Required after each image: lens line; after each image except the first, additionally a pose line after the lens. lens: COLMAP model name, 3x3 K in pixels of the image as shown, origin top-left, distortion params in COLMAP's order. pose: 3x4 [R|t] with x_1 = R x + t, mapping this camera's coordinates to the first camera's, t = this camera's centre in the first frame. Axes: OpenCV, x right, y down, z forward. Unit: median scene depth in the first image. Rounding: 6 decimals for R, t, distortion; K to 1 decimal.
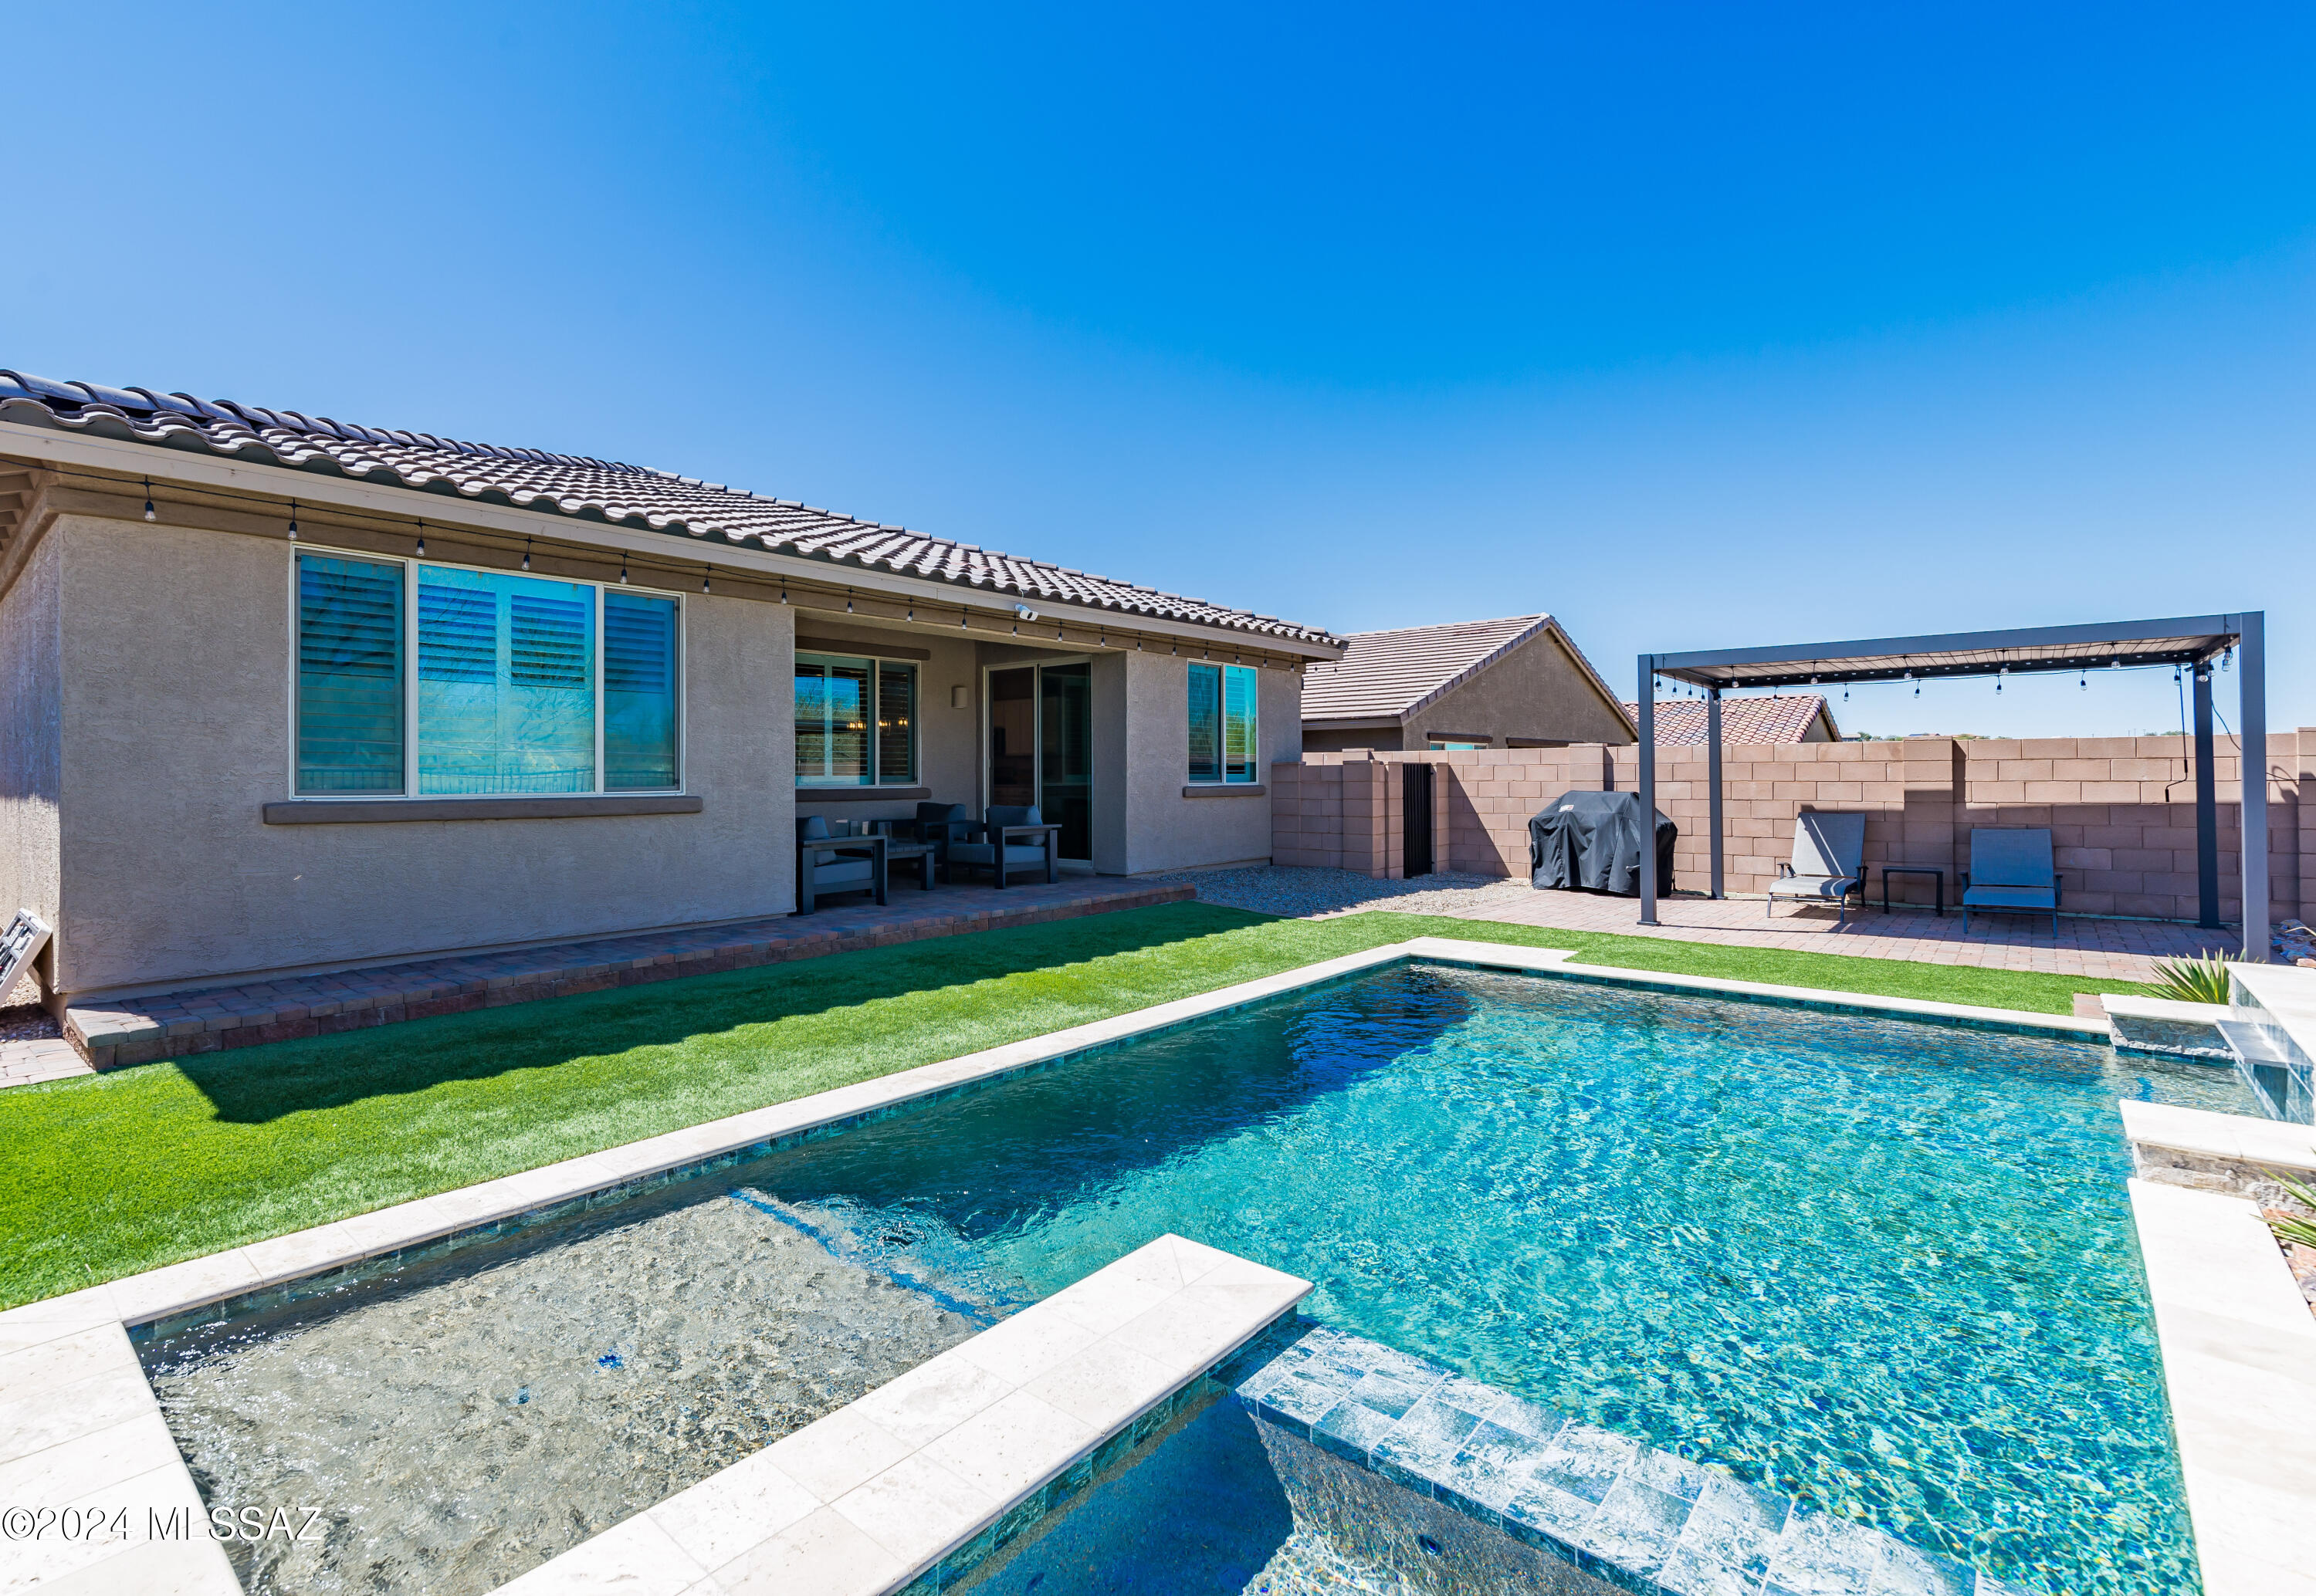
lens RADIAL K [[1075.5, 0, 1103.9], [0, 1075.5, 767.9], [0, 0, 1]] dist [0.002070, 0.000117]
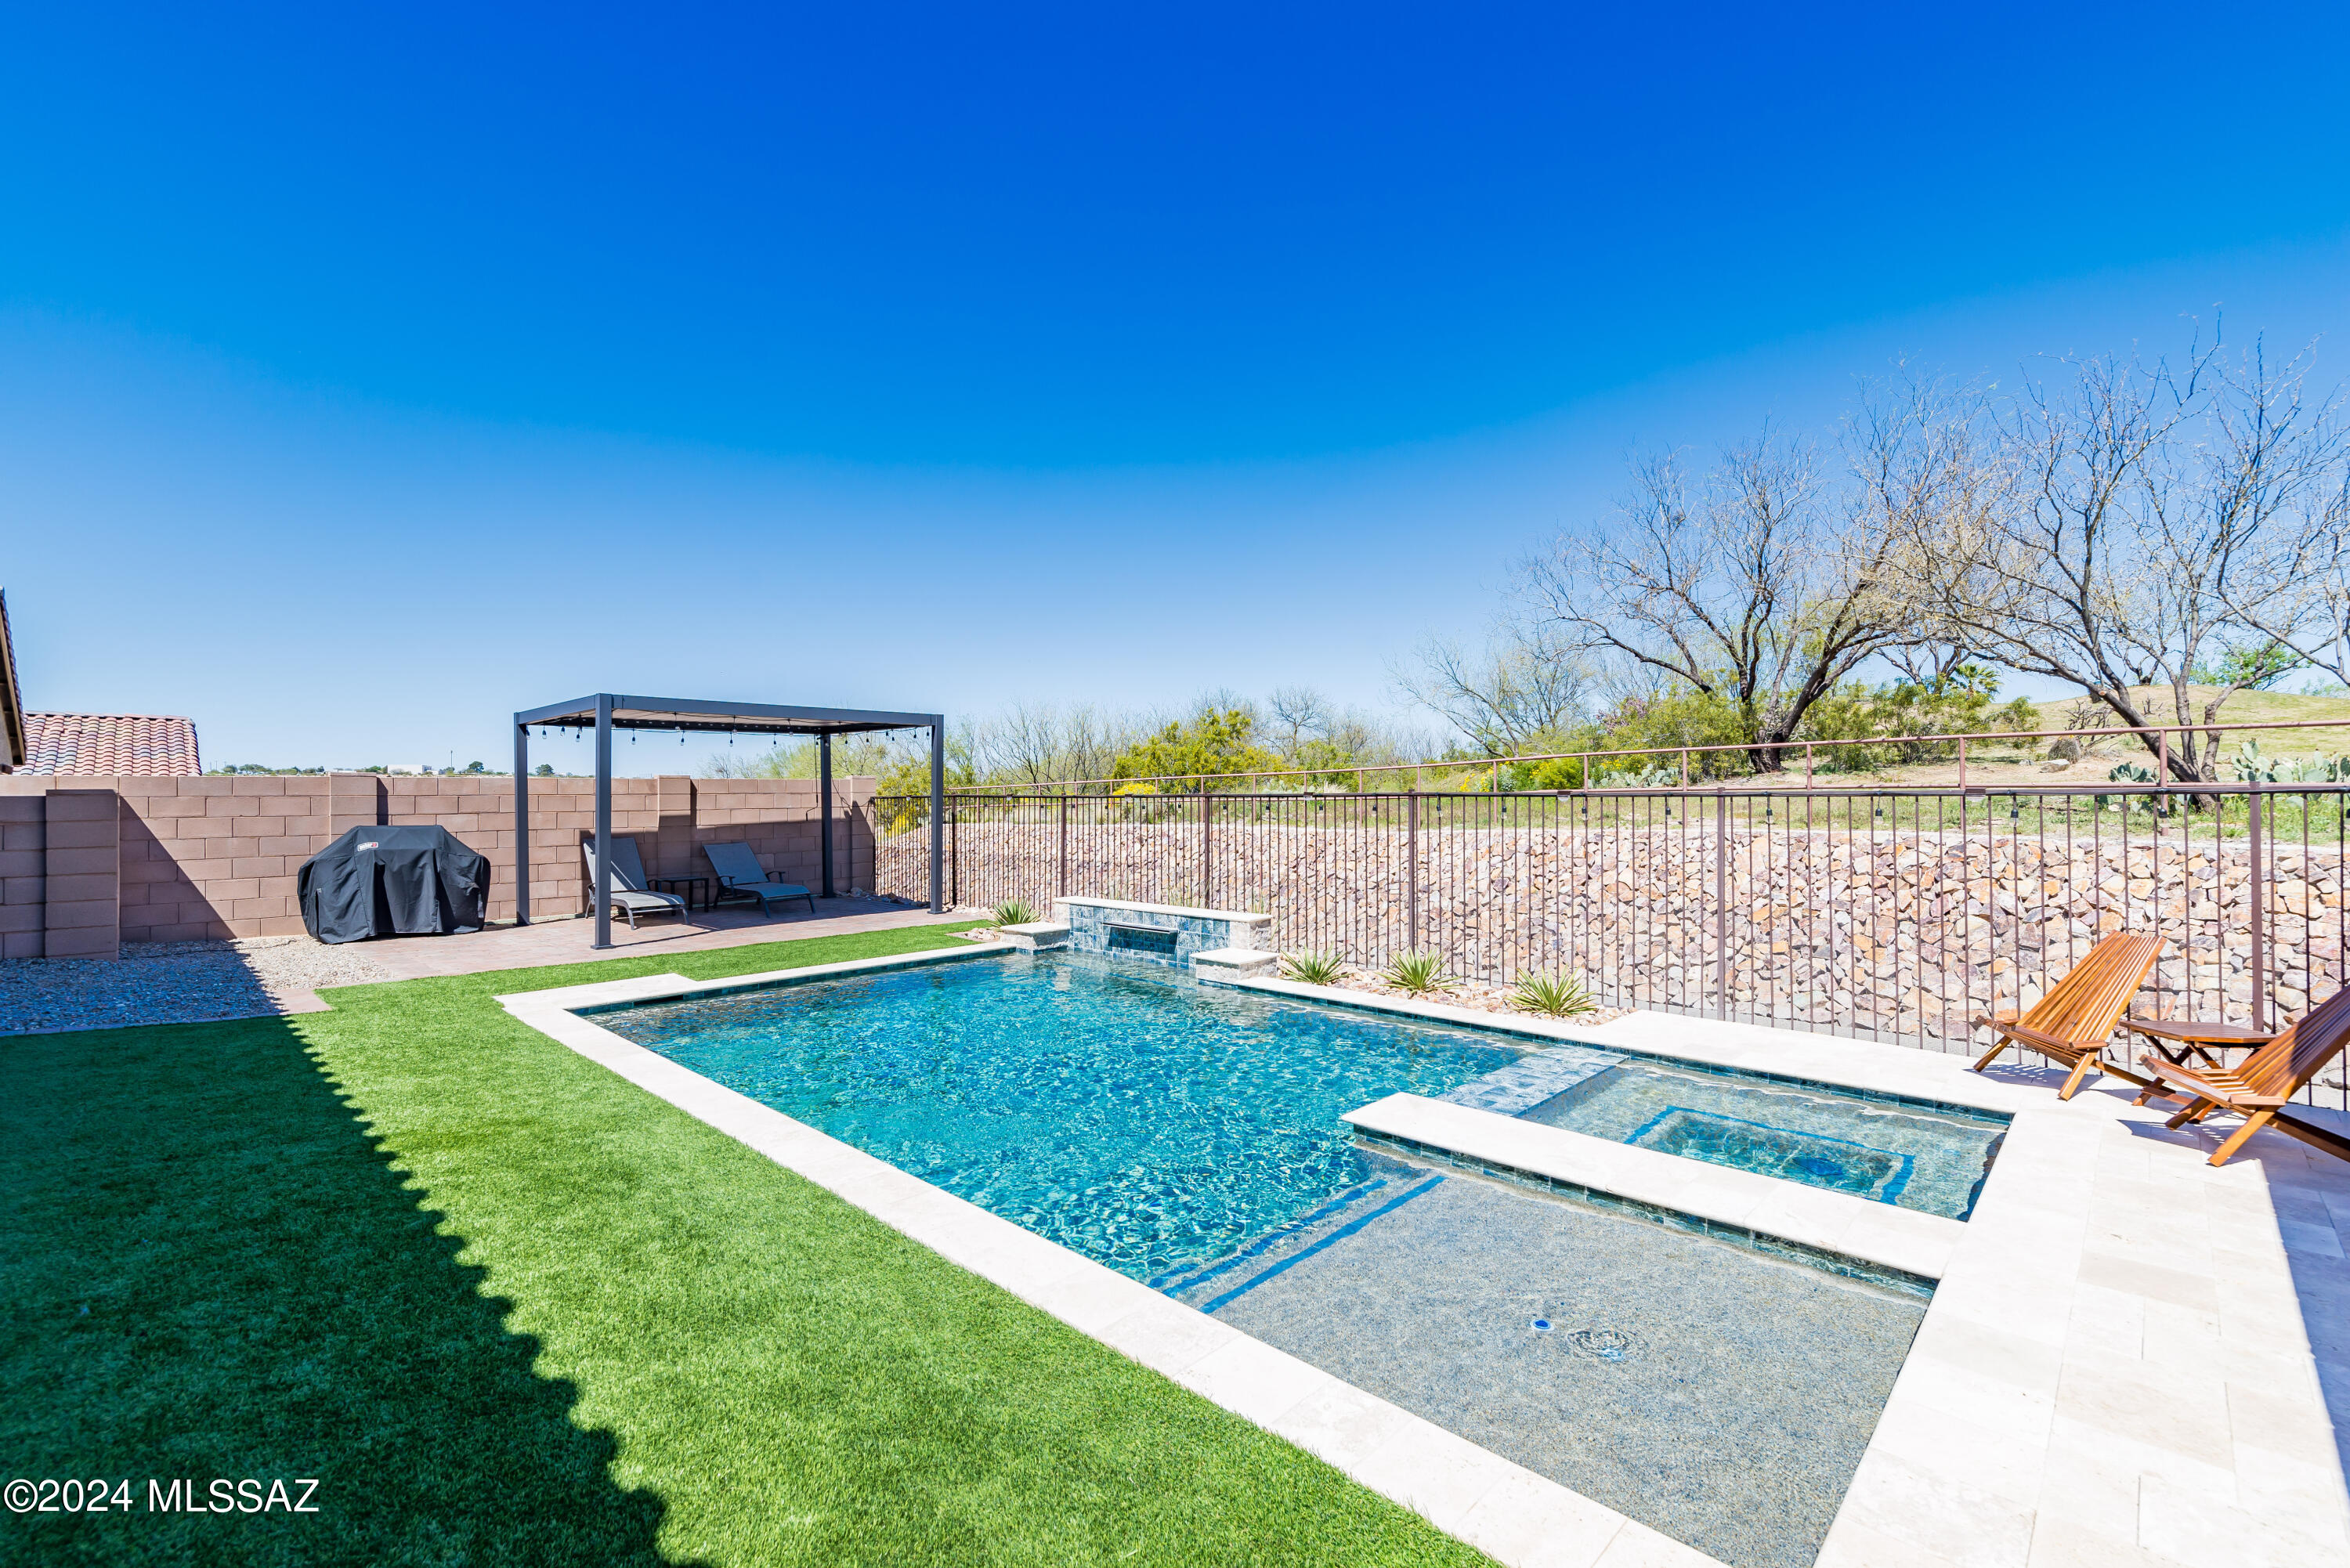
lens RADIAL K [[1015.3, 0, 1128.0], [0, 1015.3, 788.9], [0, 0, 1]] dist [-0.001026, -0.000034]
pose [[0.102792, 0.010016, 0.994652, -0.475912], [0.004282, 0.999936, -0.010512, 0.003051], [-0.994694, 0.005339, 0.102742, 0.403810]]
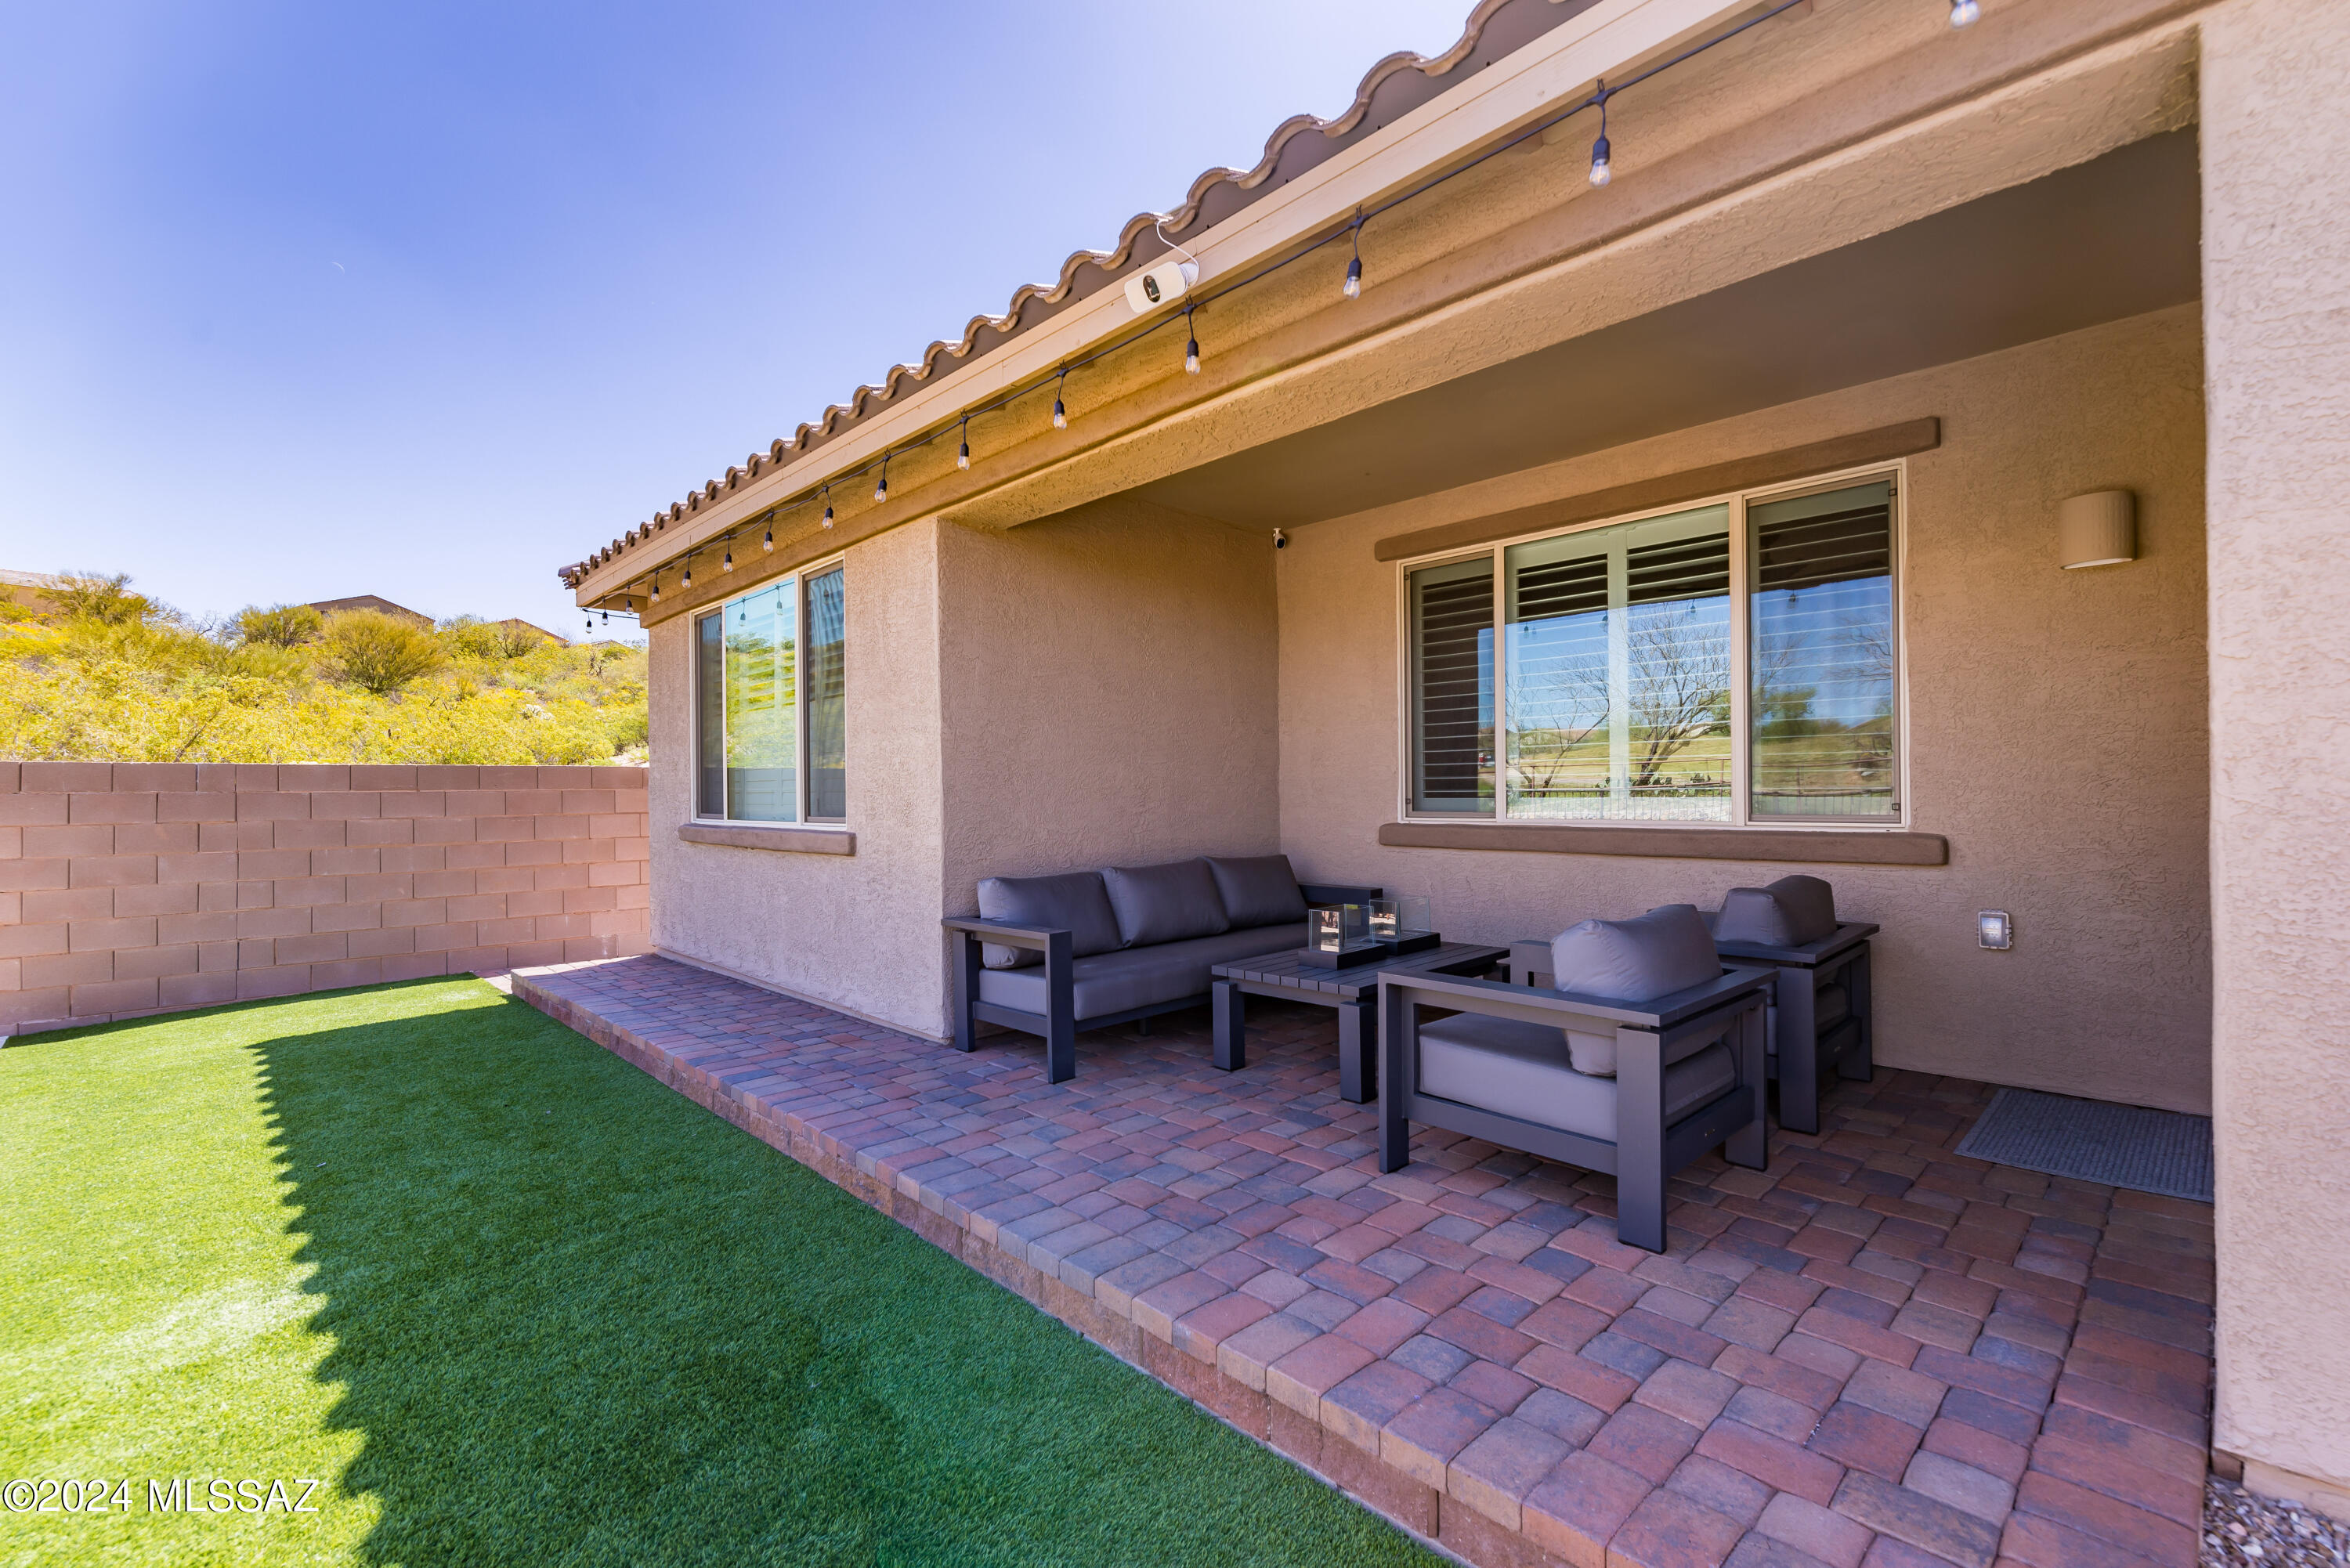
lens RADIAL K [[1015.3, 0, 1195.3], [0, 1015.3, 780.3], [0, 0, 1]] dist [-0.001026, -0.000034]
pose [[-0.074687, -0.011403, -0.997142, 0.218646], [0.012010, 0.999852, -0.012334, 0.002315], [0.997135, -0.012897, -0.074539, 1.031582]]
